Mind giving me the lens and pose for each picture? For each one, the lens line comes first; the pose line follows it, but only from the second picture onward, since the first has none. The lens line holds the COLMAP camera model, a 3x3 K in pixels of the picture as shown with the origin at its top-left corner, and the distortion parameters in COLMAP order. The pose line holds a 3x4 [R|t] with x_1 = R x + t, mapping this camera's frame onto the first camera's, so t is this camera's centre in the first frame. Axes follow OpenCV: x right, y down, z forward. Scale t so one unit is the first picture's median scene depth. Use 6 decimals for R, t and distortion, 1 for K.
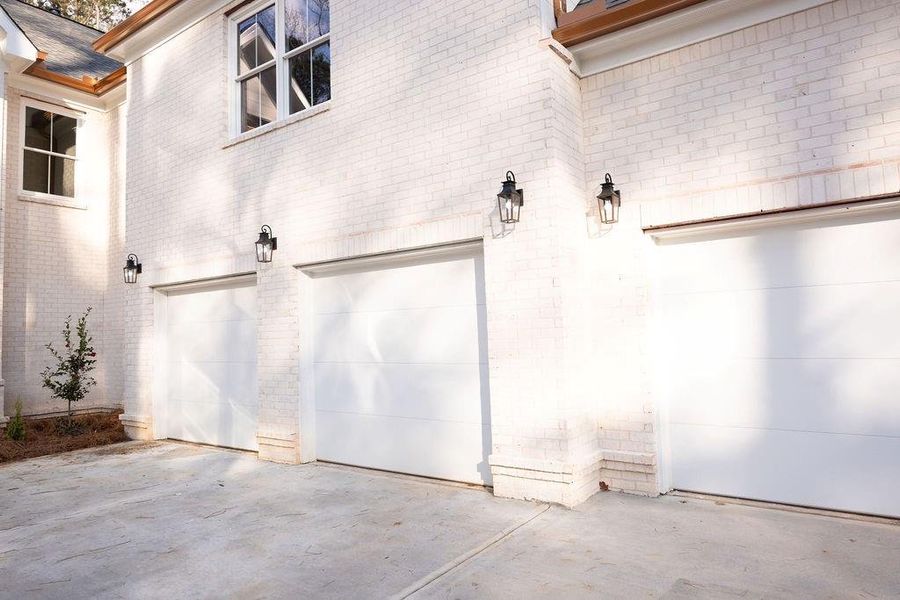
lens RADIAL K [[580.7, 0, 449.2], [0, 580.7, 297.9], [0, 0, 1]] dist [-0.019423, 0.003370]
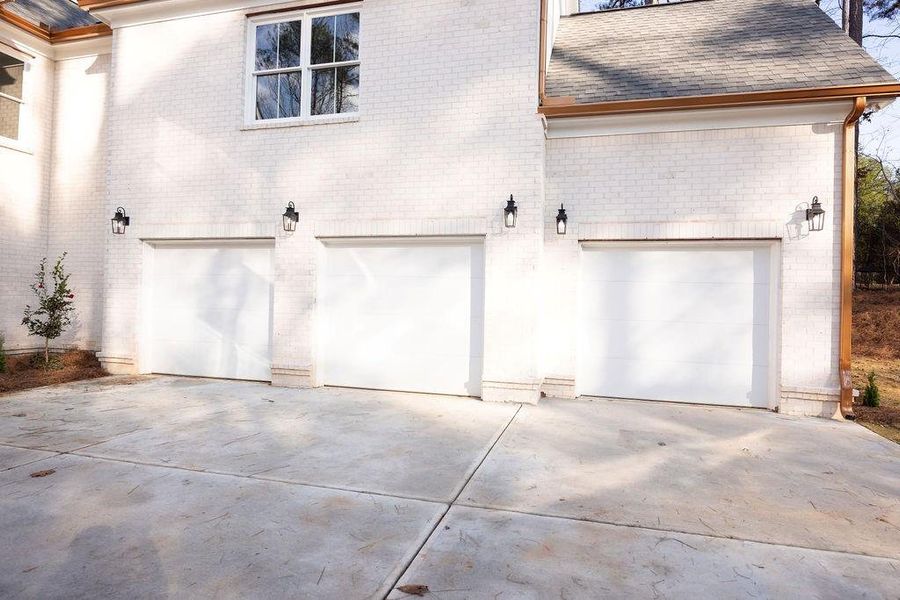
lens RADIAL K [[518.5, 0, 453.2], [0, 518.5, 303.3], [0, 0, 1]] dist [-0.031540, 0.002129]
pose [[0.925280, 0.056082, 0.375115, -0.357072], [-0.077733, 0.996054, 0.042824, 0.017028], [-0.371233, -0.068783, 0.925989, -0.164574]]
